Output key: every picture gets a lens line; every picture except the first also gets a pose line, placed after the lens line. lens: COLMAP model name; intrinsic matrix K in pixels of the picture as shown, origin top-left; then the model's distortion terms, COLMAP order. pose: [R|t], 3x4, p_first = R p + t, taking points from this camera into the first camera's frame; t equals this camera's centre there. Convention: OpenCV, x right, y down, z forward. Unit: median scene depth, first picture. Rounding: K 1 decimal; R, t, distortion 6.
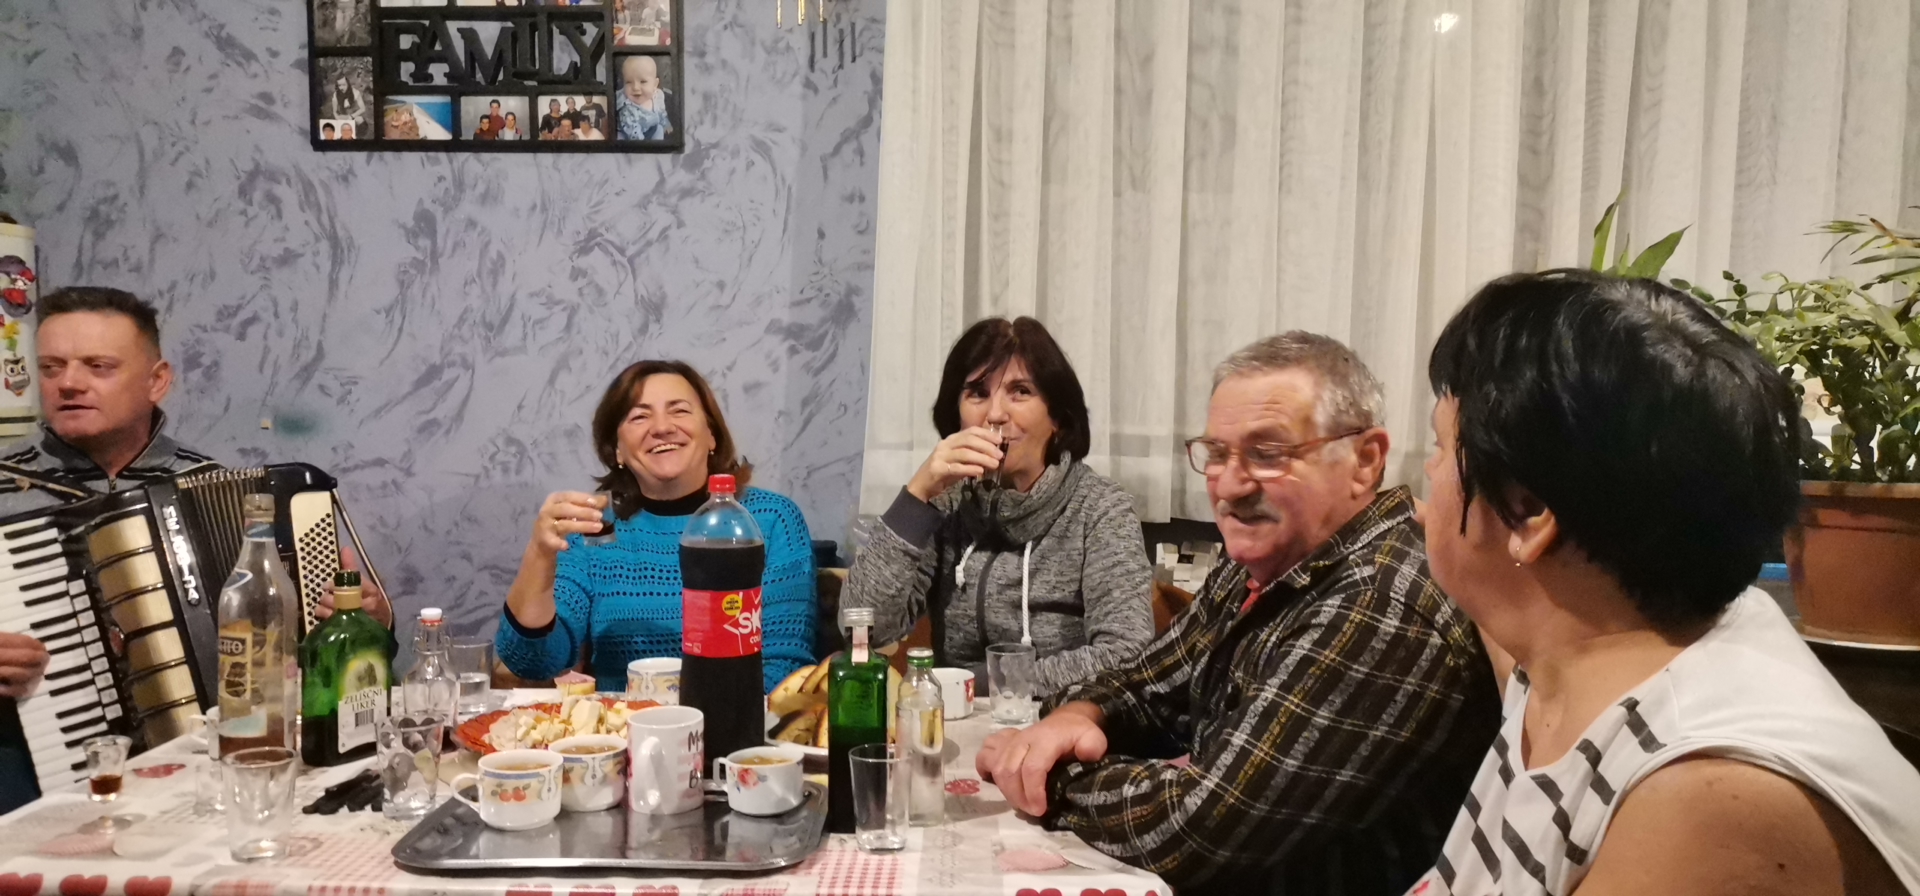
lens RADIAL K [[1445.1, 0, 960.0], [0, 1445.1, 448.0], [0, 0, 1]] dist [0.056174, -0.011127]
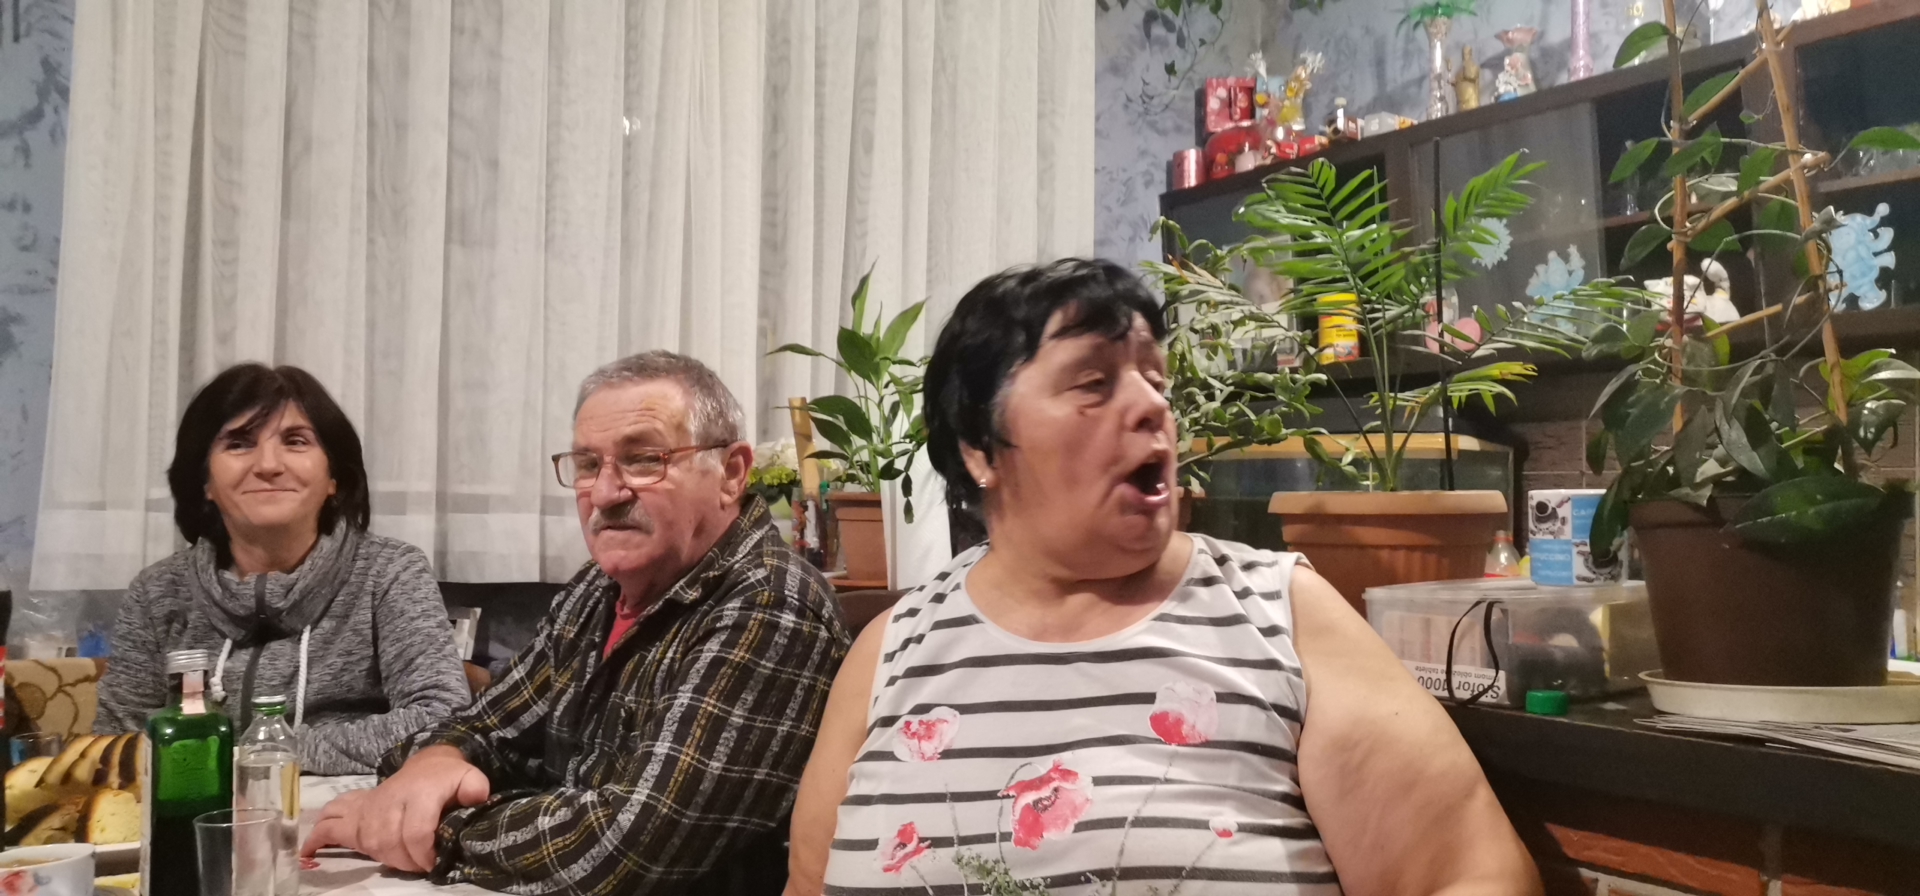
lens RADIAL K [[1381.2, 0, 960.0], [0, 1381.2, 448.0], [0, 0, 1]] dist [-0.000378, 0.001880]
pose [[0.808915, 0.015099, 0.587732, -0.095958], [0.044192, 0.995281, -0.086393, 0.050277], [-0.586262, 0.095858, 0.804430, 0.081183]]
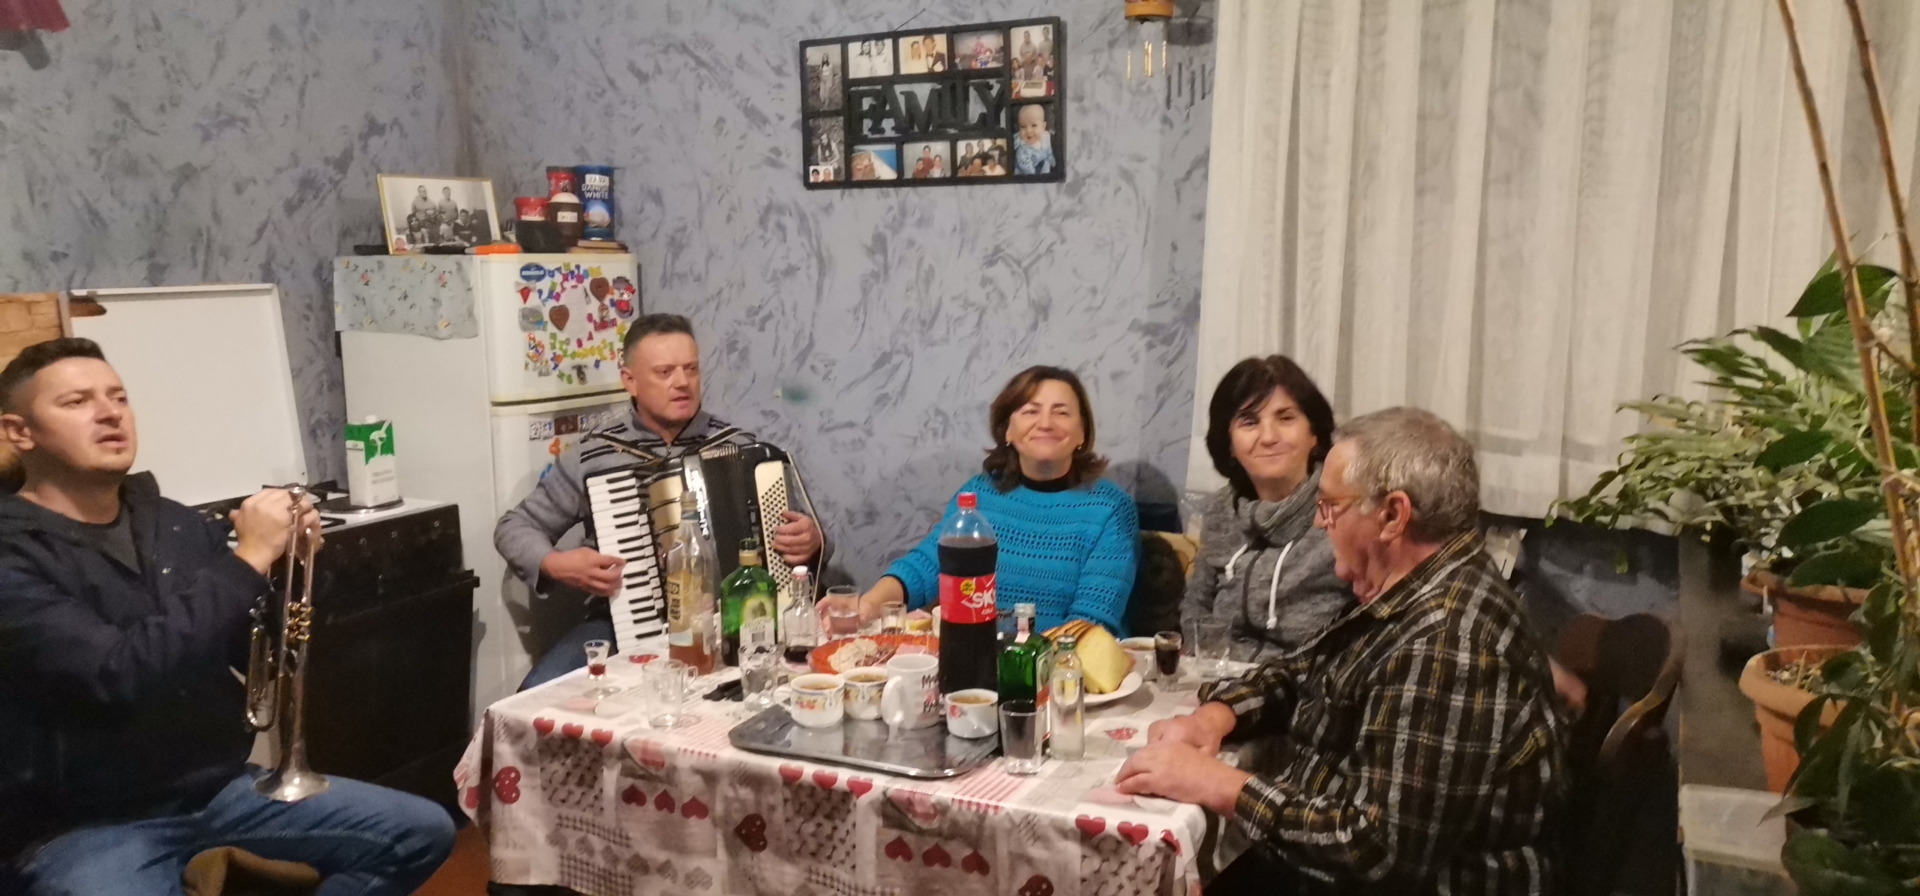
lens RADIAL K [[1446.2, 0, 960.0], [0, 1446.2, 448.0], [0, 0, 1]] dist [0.083696, 0.000691]
pose [[0.911875, 0.044536, -0.408045, 0.235763], [-0.009110, 0.996047, 0.088355, -0.088044], [0.410367, -0.076851, 0.908676, -0.159747]]
